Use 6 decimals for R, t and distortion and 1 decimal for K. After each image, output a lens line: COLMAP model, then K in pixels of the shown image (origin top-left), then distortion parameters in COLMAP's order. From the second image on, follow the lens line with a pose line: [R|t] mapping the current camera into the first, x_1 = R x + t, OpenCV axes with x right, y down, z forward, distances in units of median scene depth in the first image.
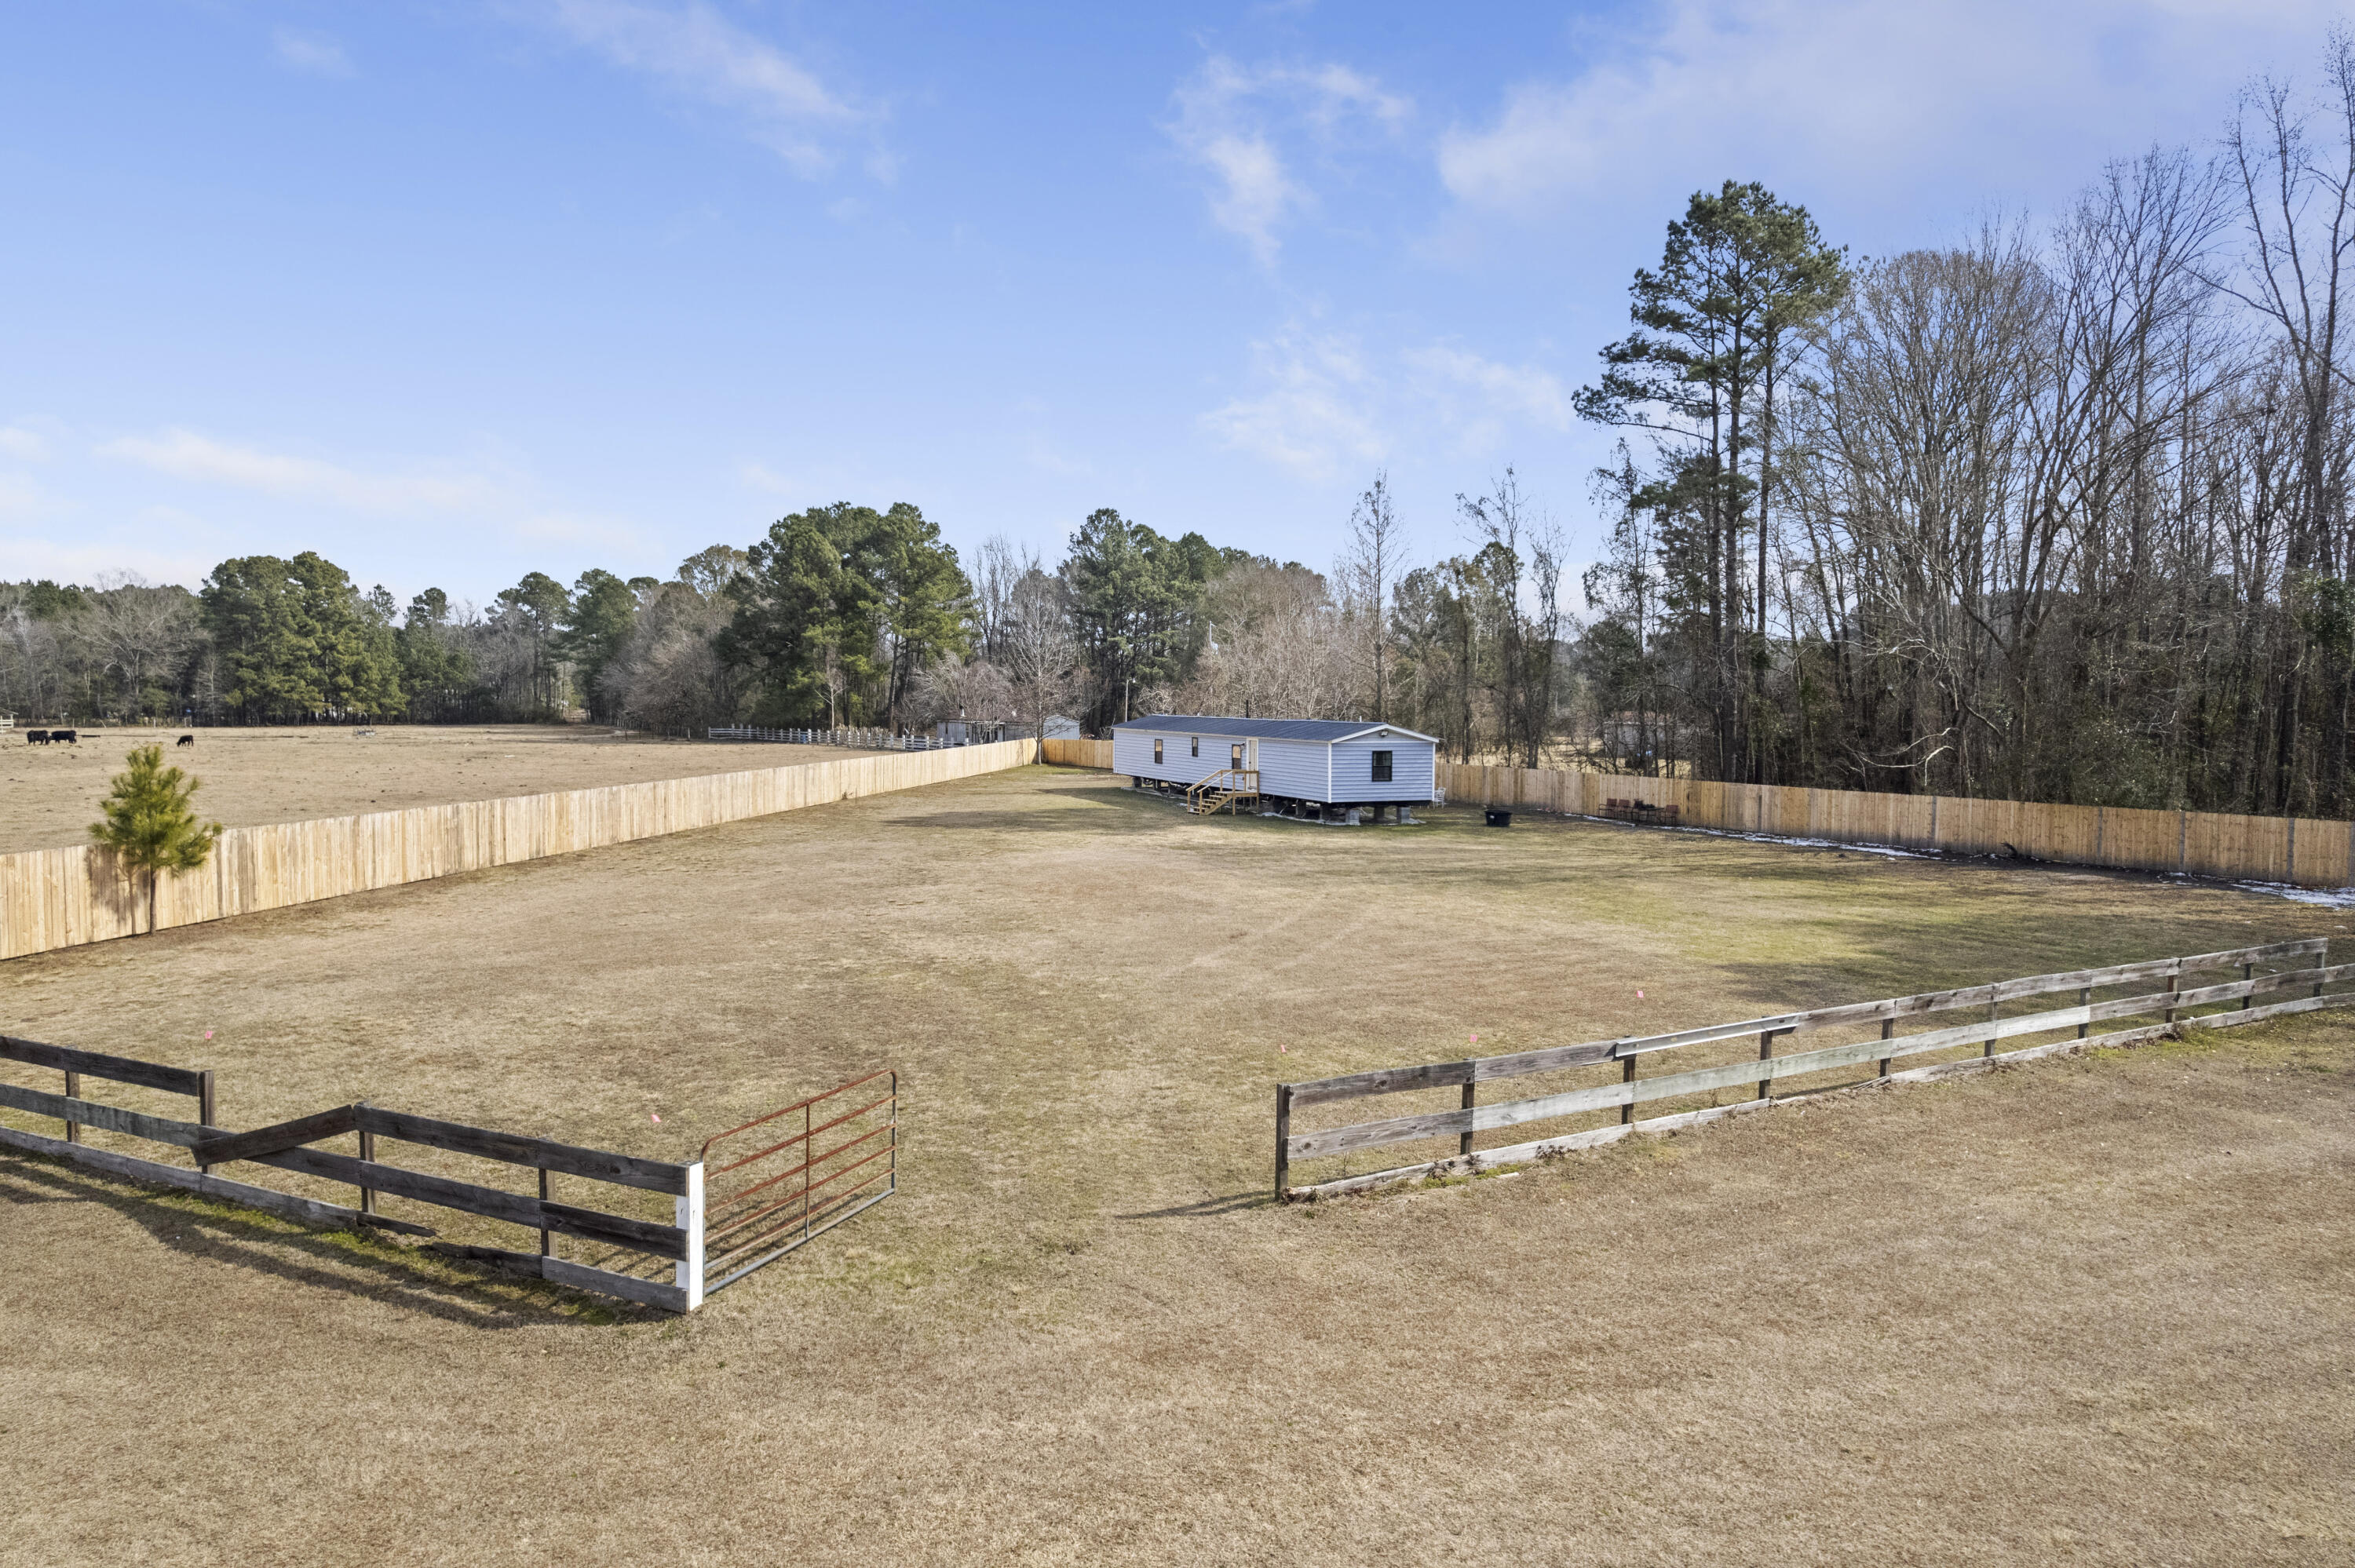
lens RADIAL K [[1521.2, 0, 1263.7], [0, 1521.2, 777.9], [0, 0, 1]] dist [-0.074383, 0.070576]
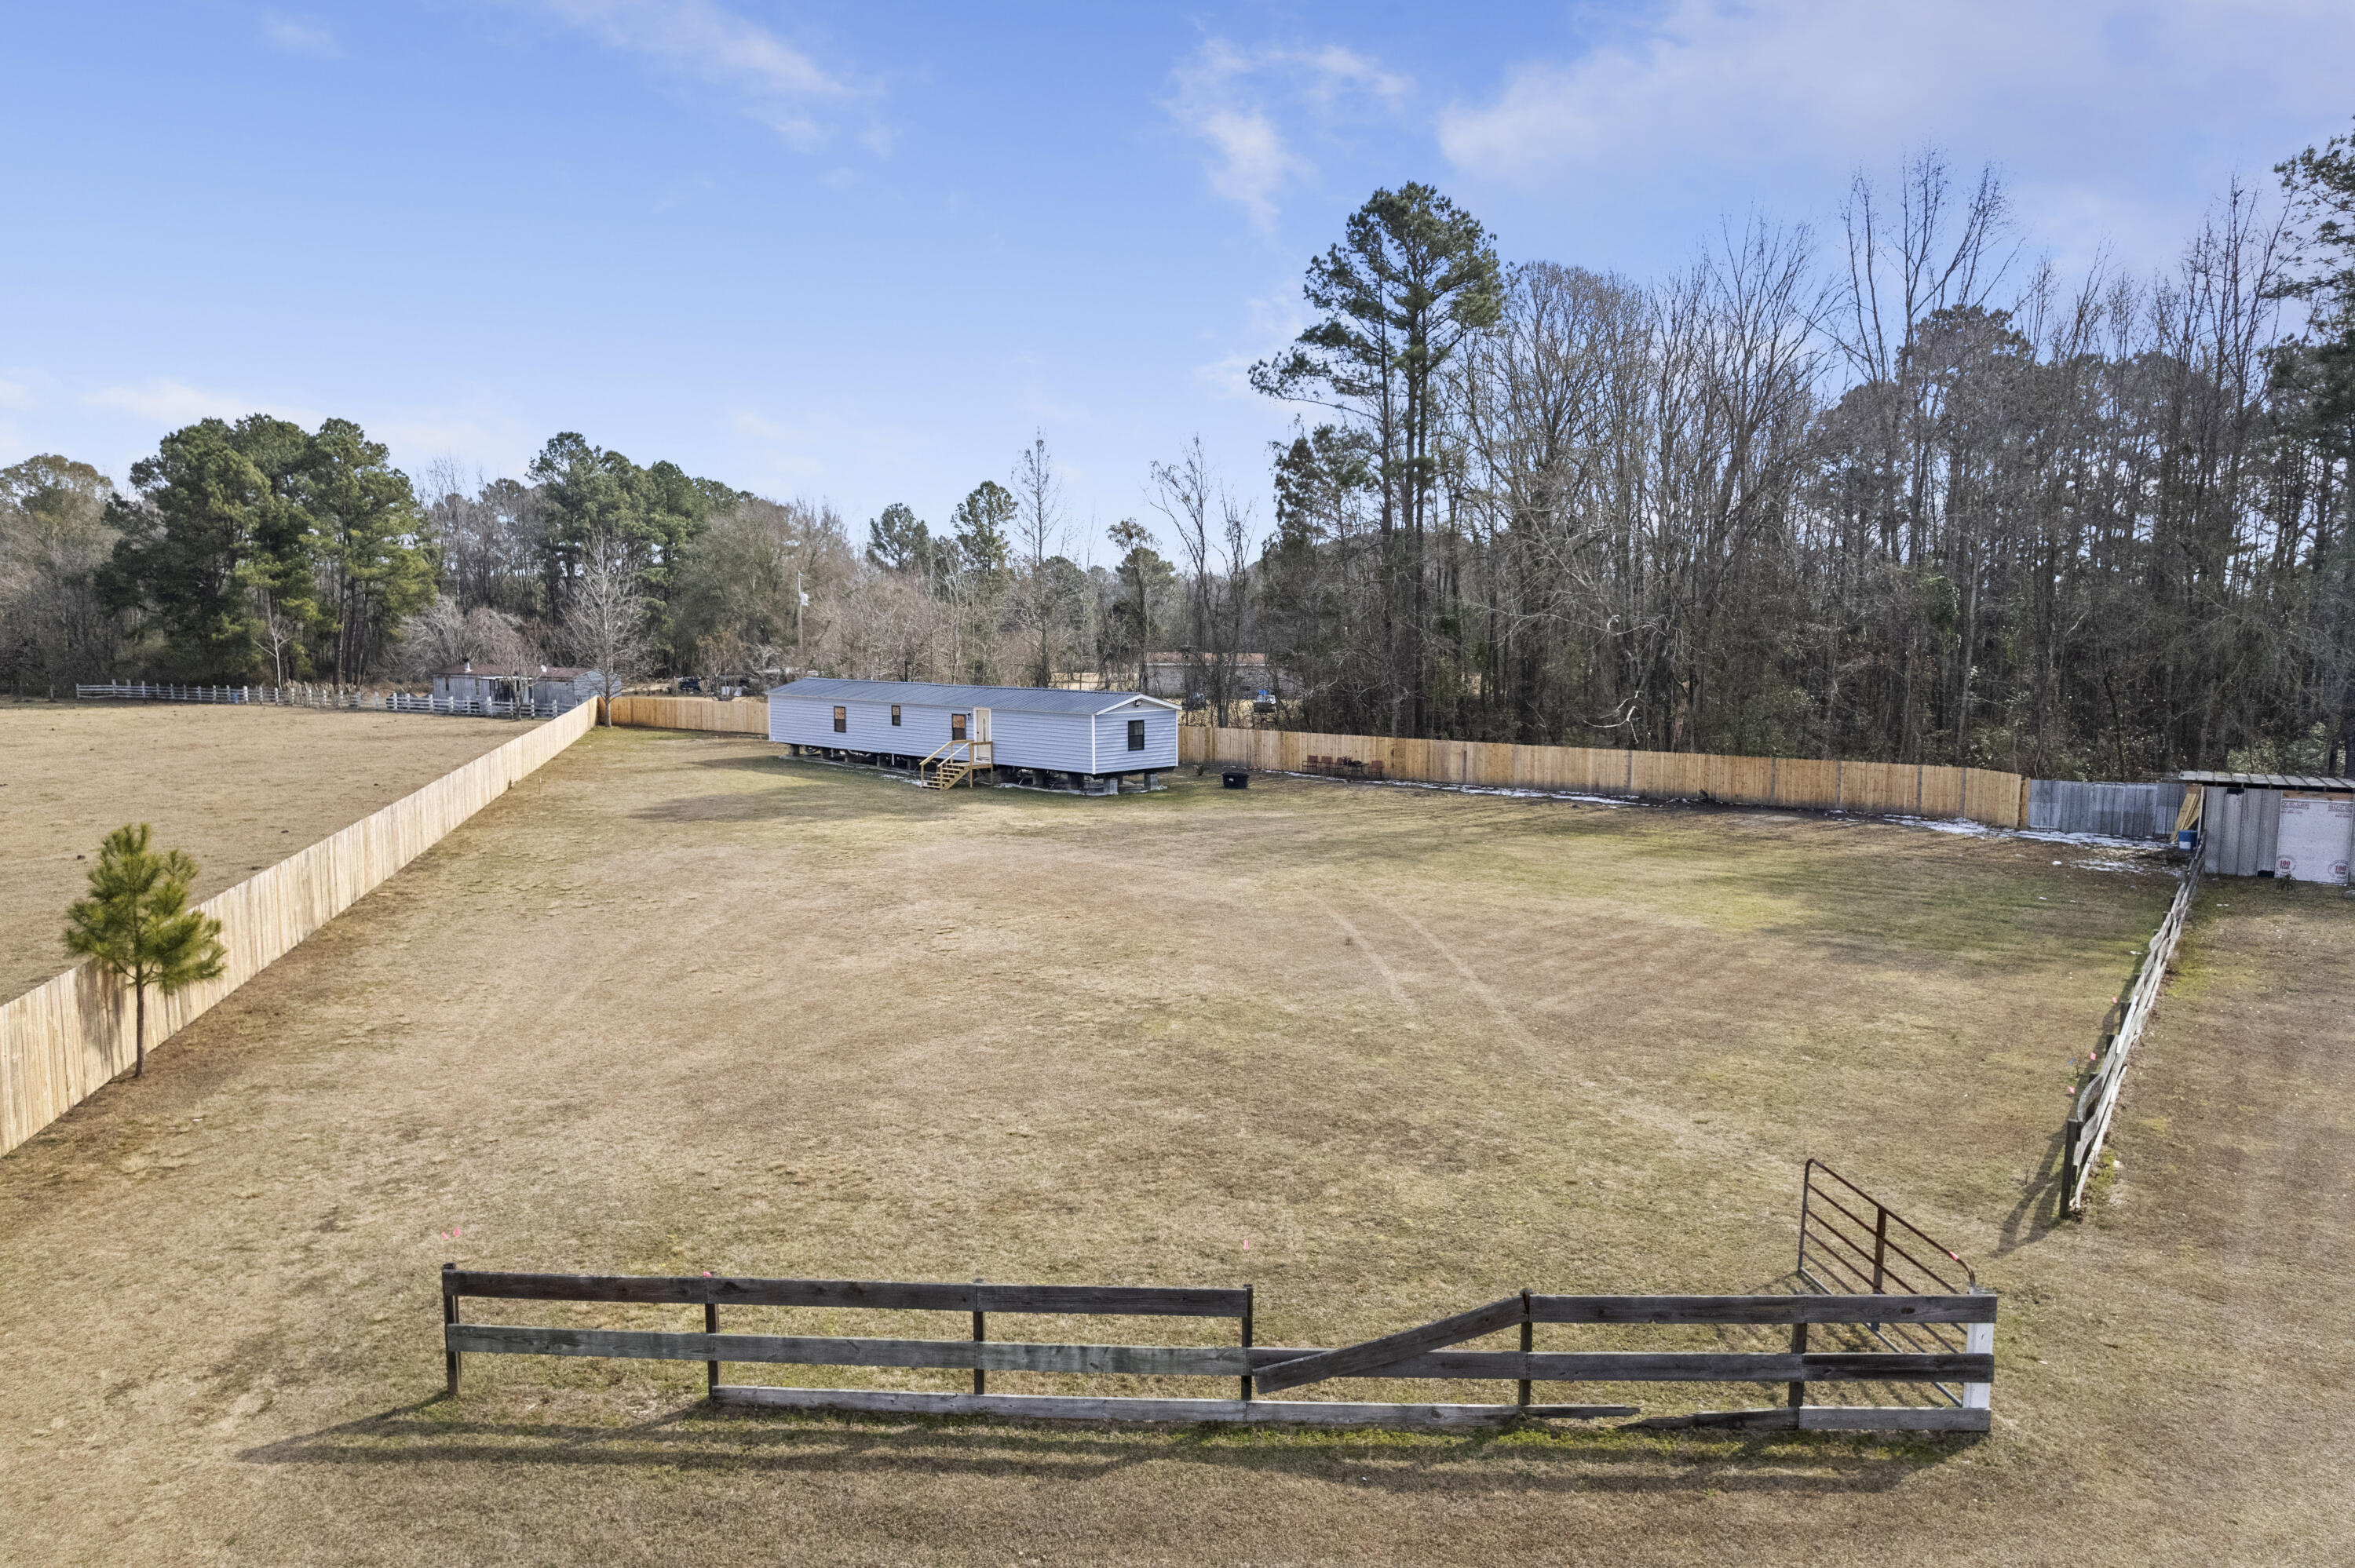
lens RADIAL K [[1501.6, 0, 1177.5], [0, 1501.6, 784.0], [0, 0, 1]] dist [-0.075058, 0.064287]
pose [[0.916277, -0.048366, 0.397614, -0.295114], [0.022948, 0.997391, 0.068441, -0.042950], [-0.399887, -0.053586, 0.914997, 0.065381]]
